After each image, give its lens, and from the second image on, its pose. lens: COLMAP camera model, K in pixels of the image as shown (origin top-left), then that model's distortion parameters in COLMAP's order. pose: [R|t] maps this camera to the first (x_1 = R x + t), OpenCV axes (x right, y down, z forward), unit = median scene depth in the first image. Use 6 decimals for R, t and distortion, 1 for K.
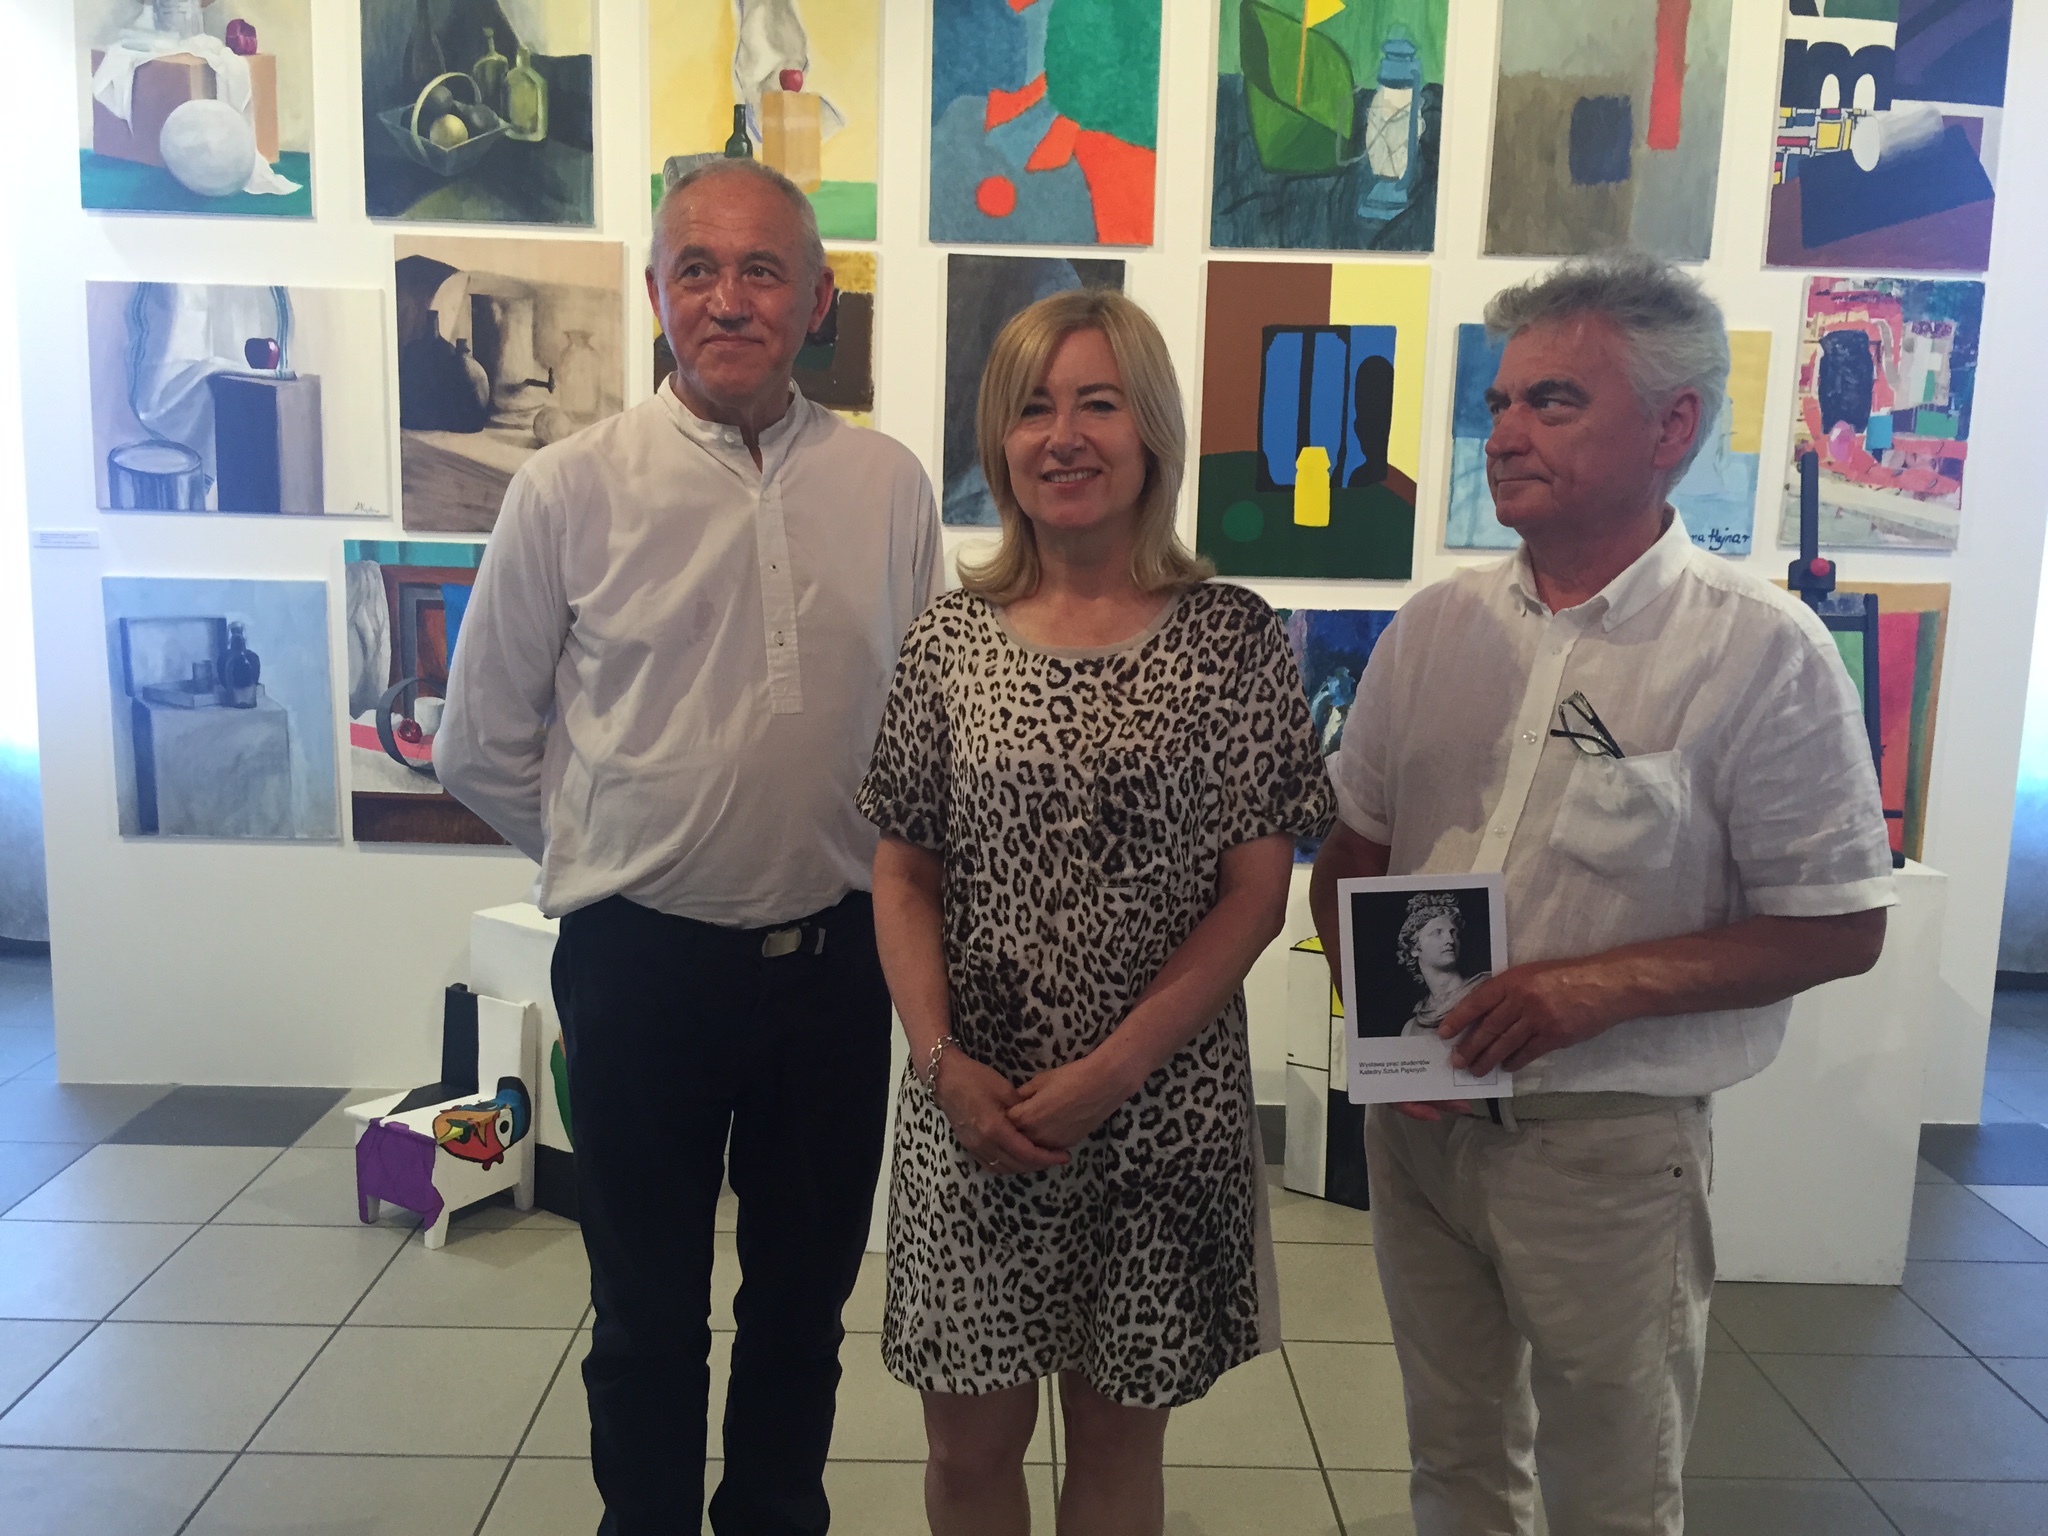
lens RADIAL K [[1774.2, 0, 1019.4], [0, 1774.2, 753.8], [0, 0, 1]] dist [0.084565, -0.125730]
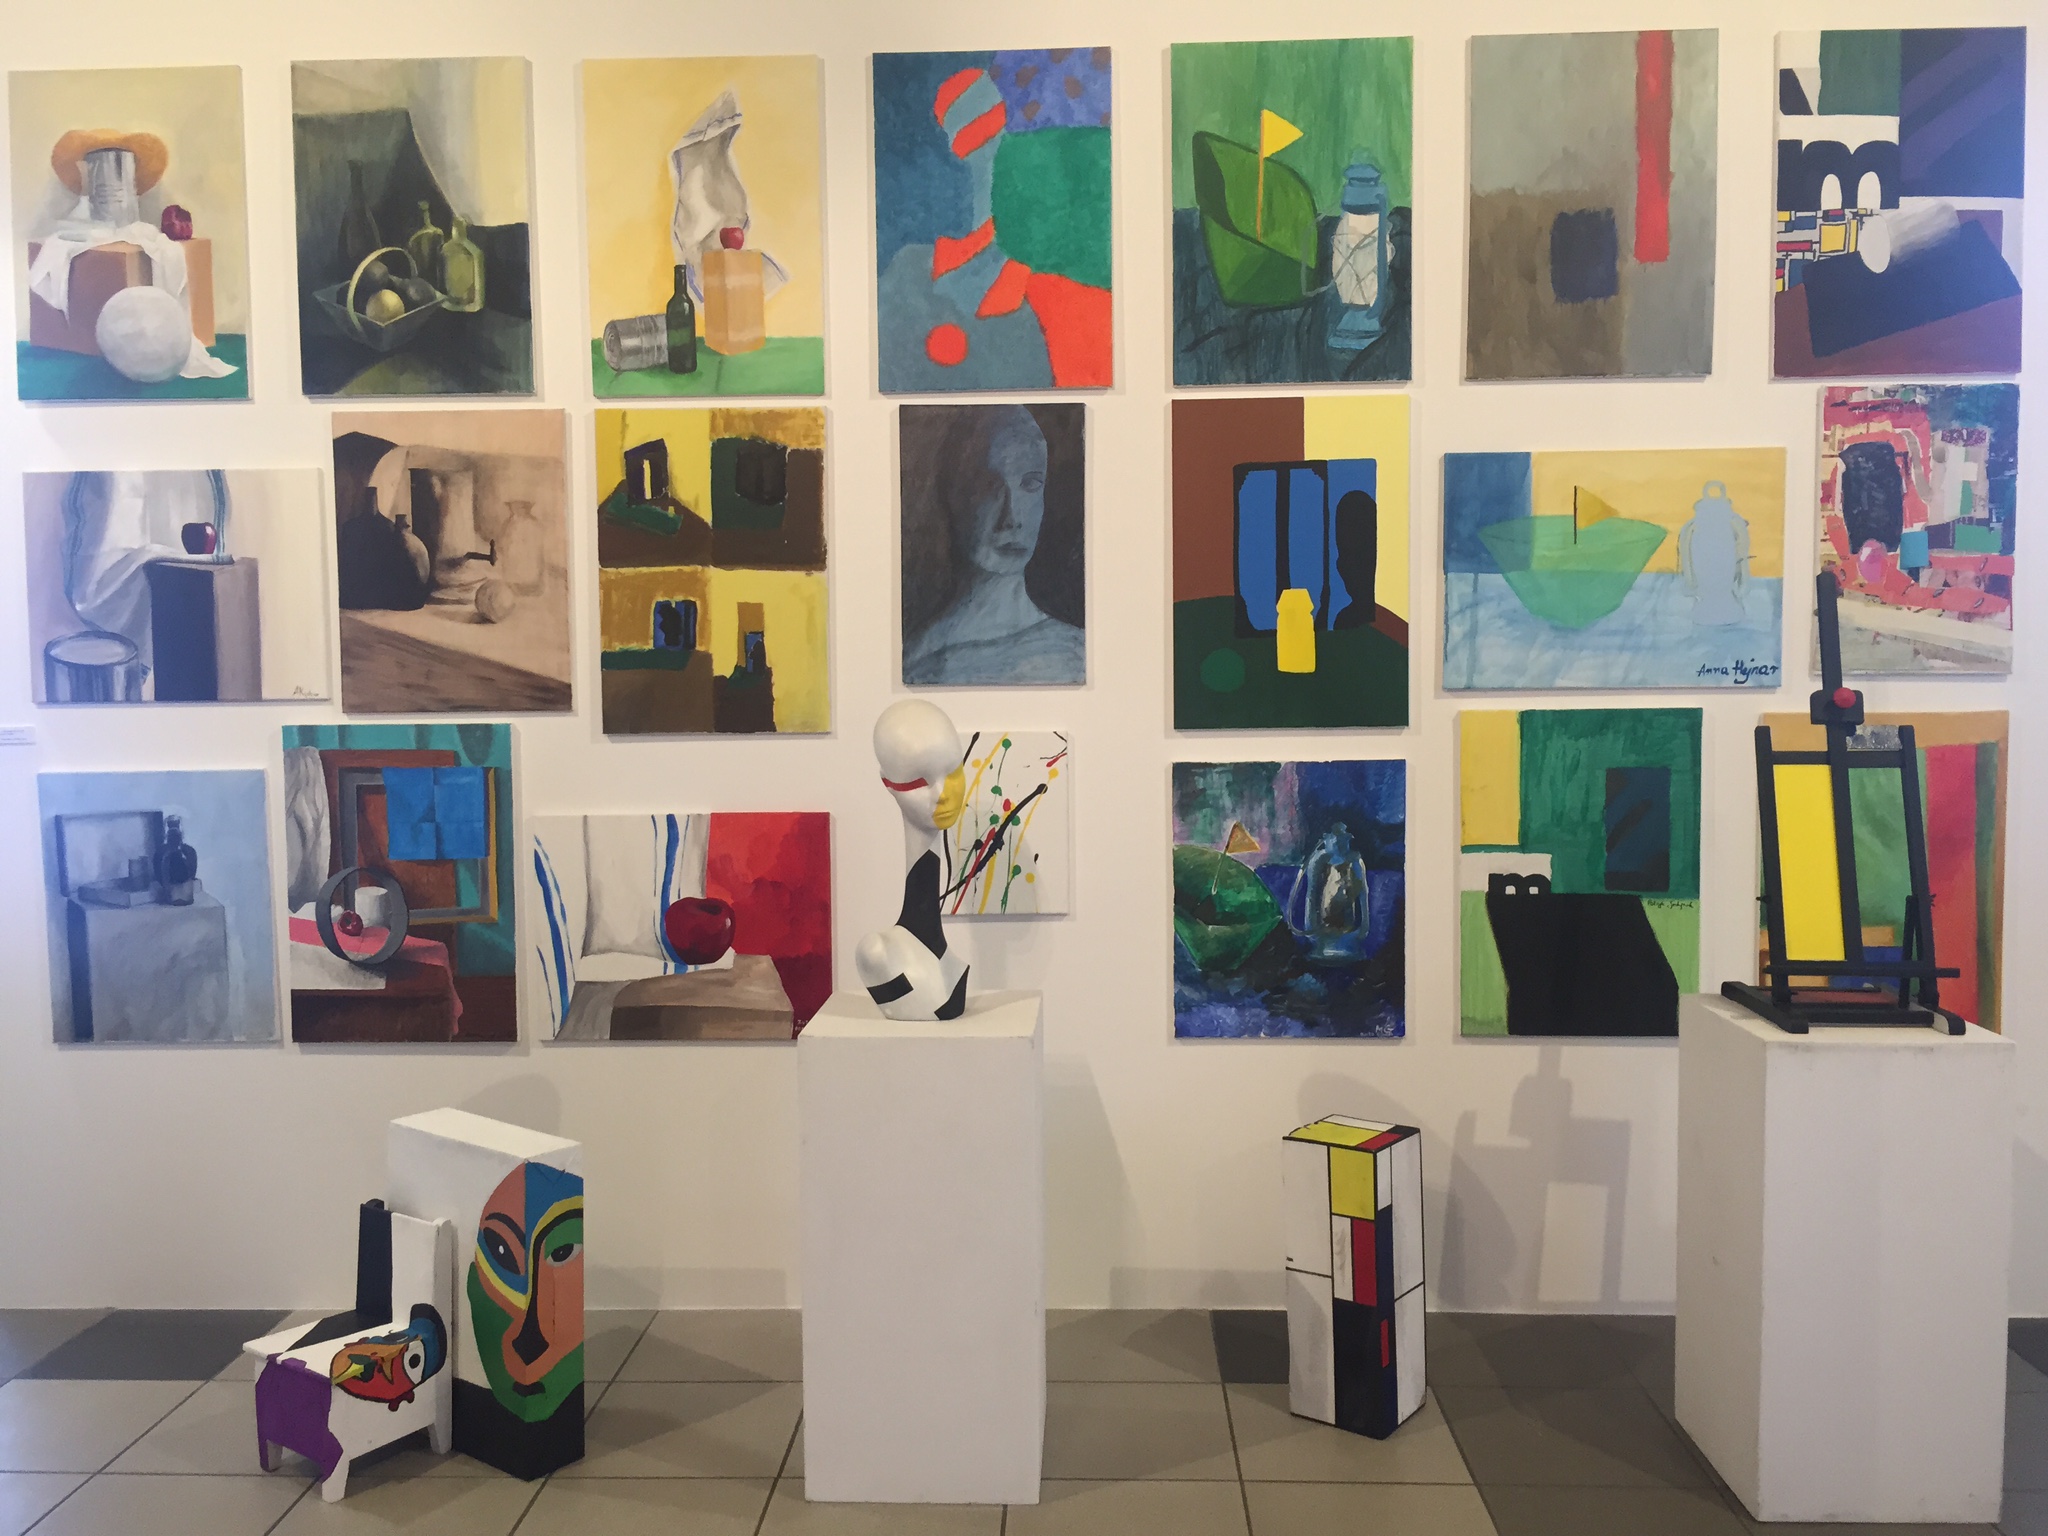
lens RADIAL K [[1774.2, 0, 1017.6], [0, 1774.2, 748.9], [0, 0, 1]] dist [0.084565, -0.125730]
pose [[0.997839, -0.035105, -0.055535, 0.070058], [0.029902, 0.995321, -0.091885, -0.007218], [0.058501, 0.090026, 0.994220, 0.071629]]
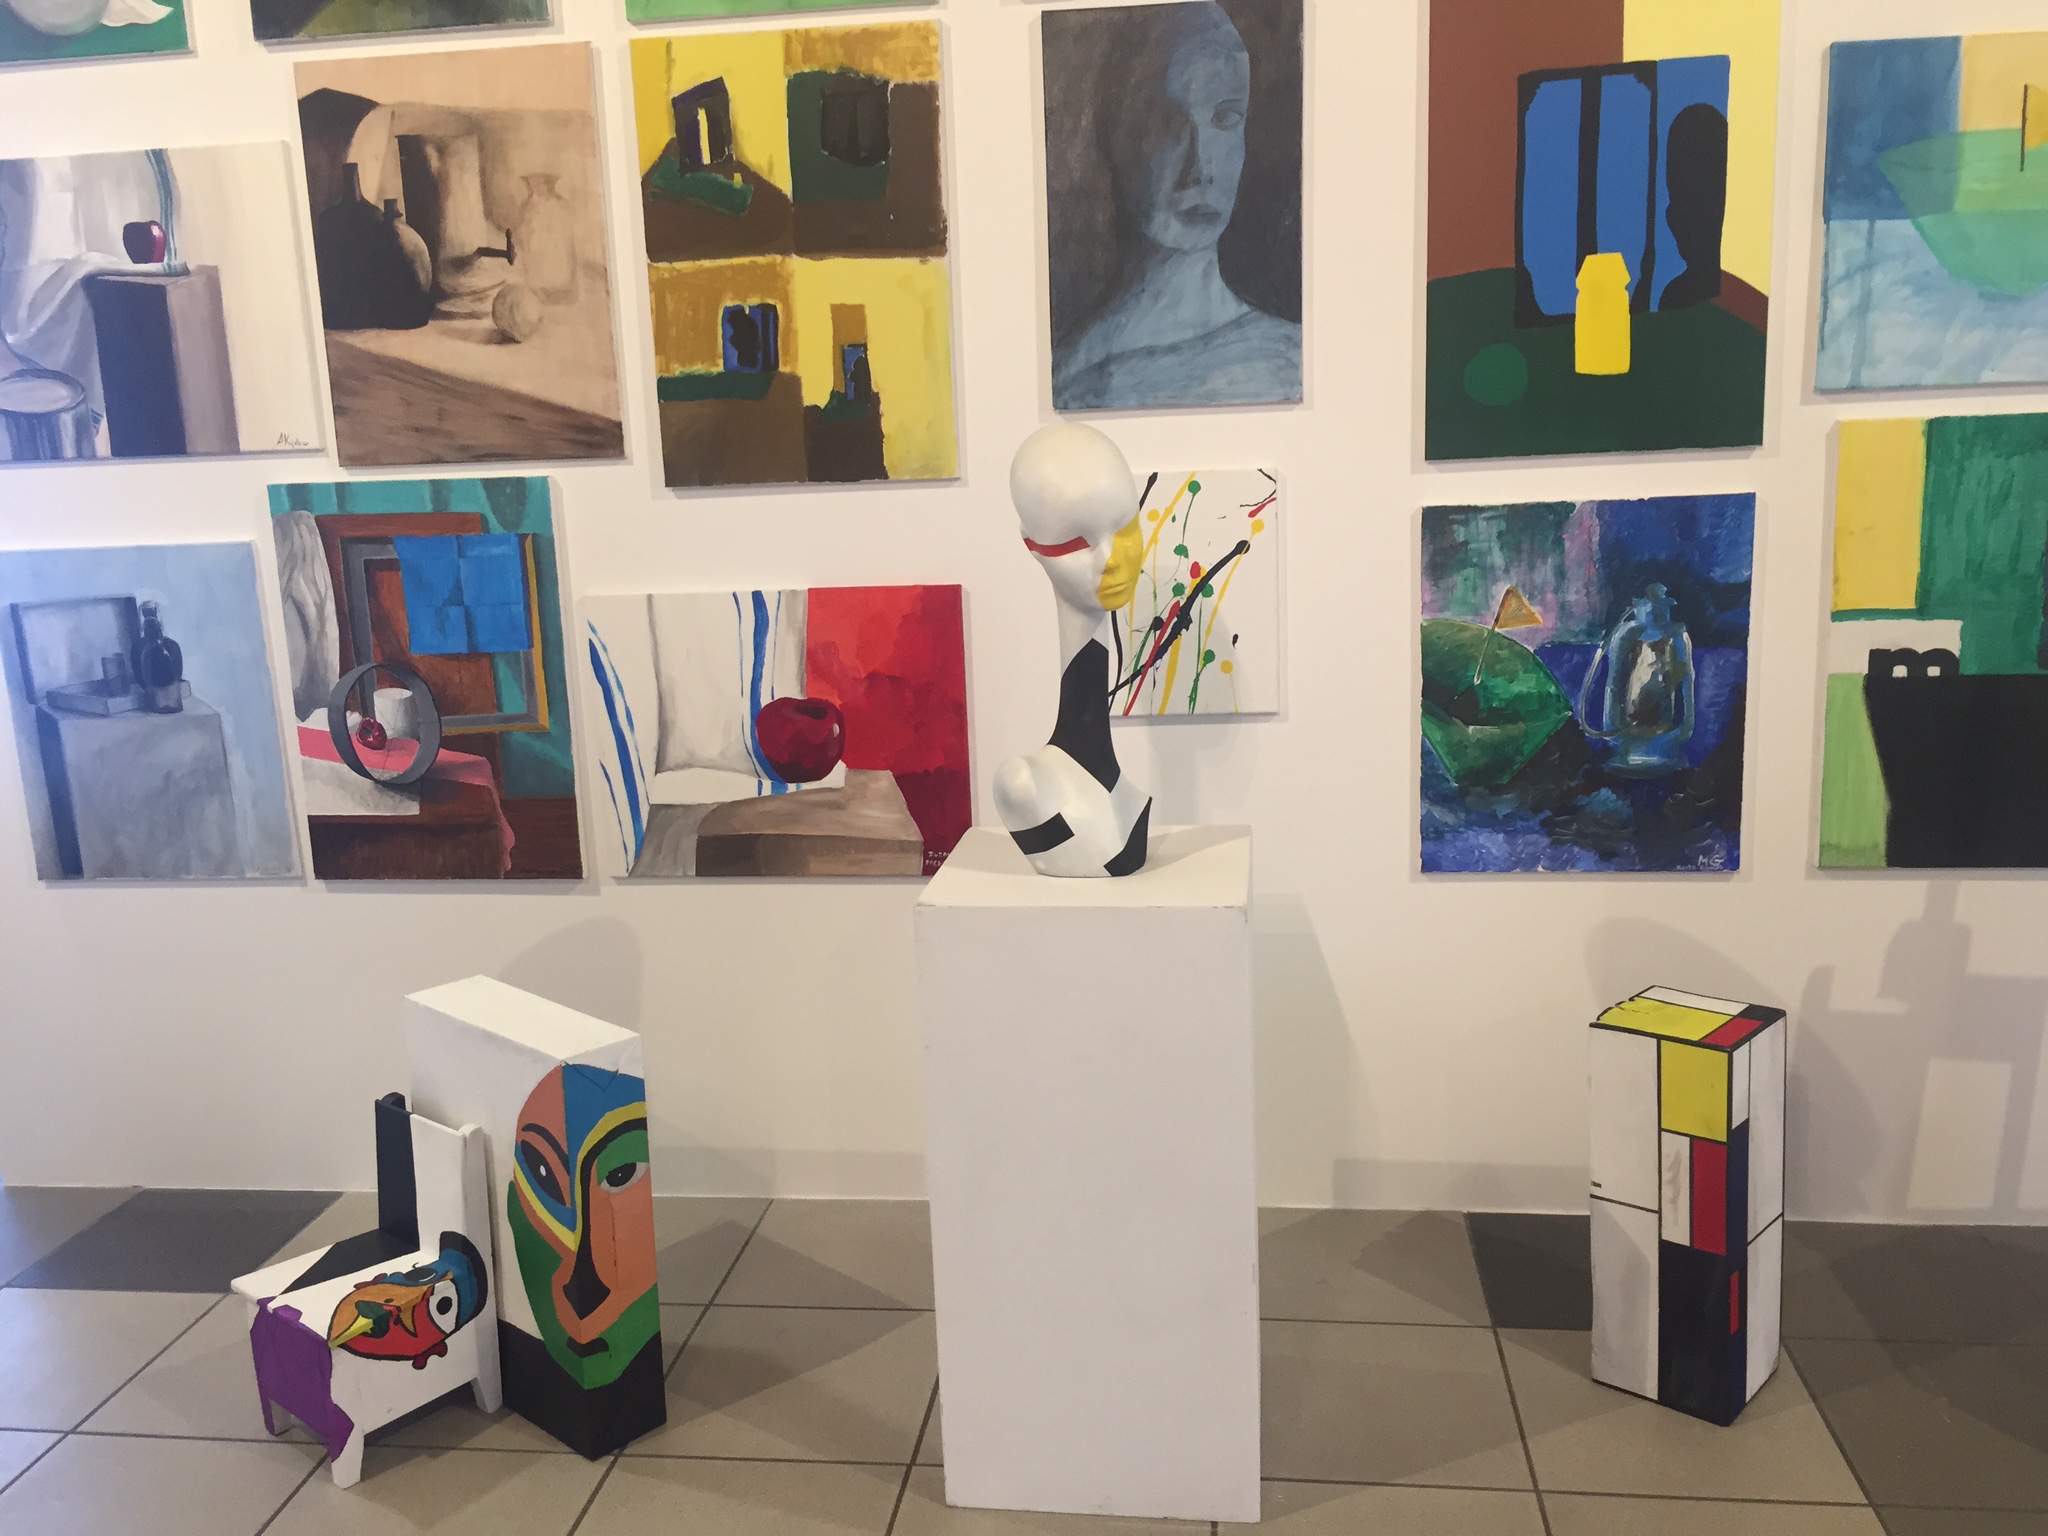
lens RADIAL K [[1774.2, 0, 1013.8], [0, 1774.2, 754.5], [0, 0, 1]] dist [0.084565, -0.125730]
pose [[0.987397, -0.038043, -0.153621, 0.044931], [0.045271, 0.998013, 0.043830, -0.025807], [0.151648, -0.050232, 0.987157, 0.303724]]
